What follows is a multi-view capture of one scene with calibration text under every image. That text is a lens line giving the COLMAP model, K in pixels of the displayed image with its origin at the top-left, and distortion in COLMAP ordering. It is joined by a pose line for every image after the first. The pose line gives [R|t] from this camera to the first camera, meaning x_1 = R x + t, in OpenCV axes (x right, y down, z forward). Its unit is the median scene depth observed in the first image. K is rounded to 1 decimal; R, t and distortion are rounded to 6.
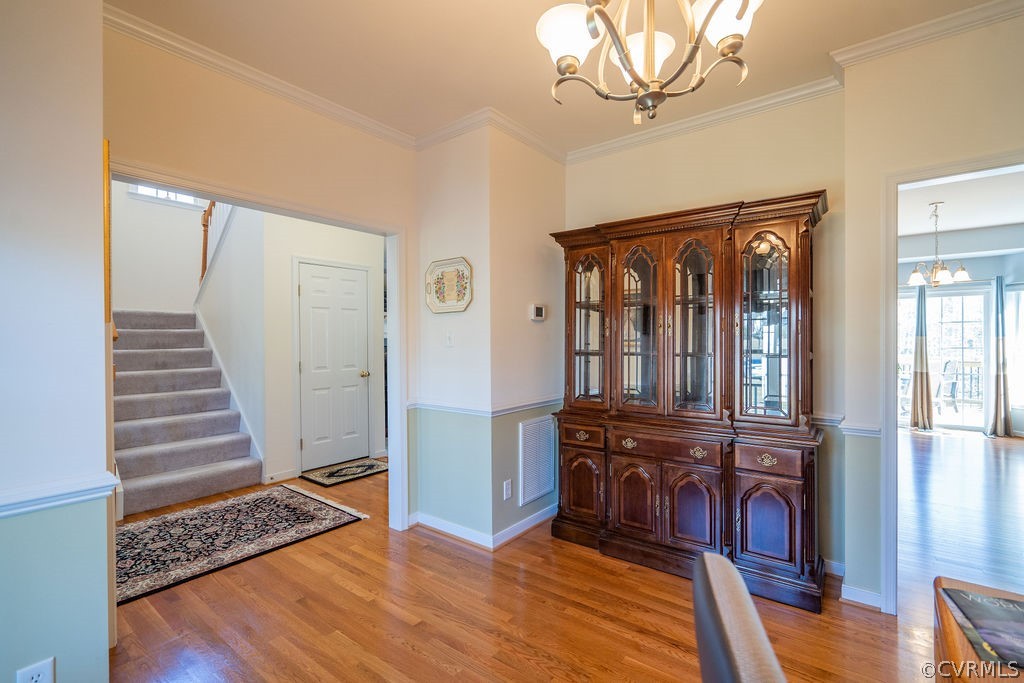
lens RADIAL K [[464.4, 0, 512.0], [0, 464.4, 341.5], [0, 0, 1]] dist [0.000295, 0.000384]
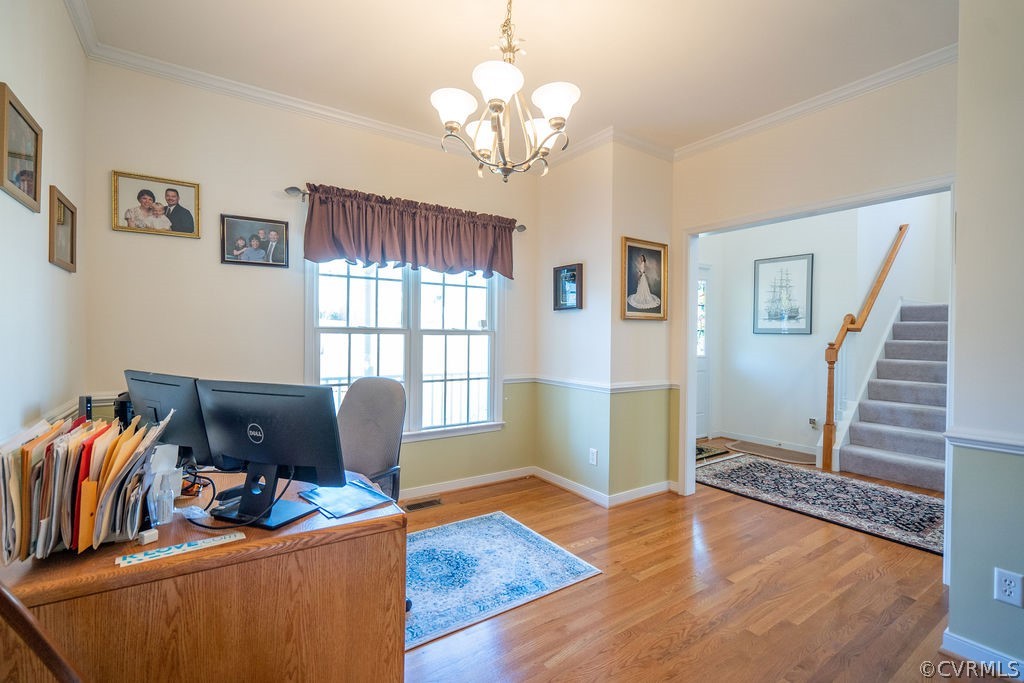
lens RADIAL K [[464.4, 0, 512.0], [0, 464.4, 341.5], [0, 0, 1]] dist [0.000295, 0.000384]
pose [[-0.290539, 0.022912, -0.956589, 0.664873], [-0.009506, 0.999595, 0.026829, -0.001190], [0.956816, 0.016889, -0.290203, 0.524799]]
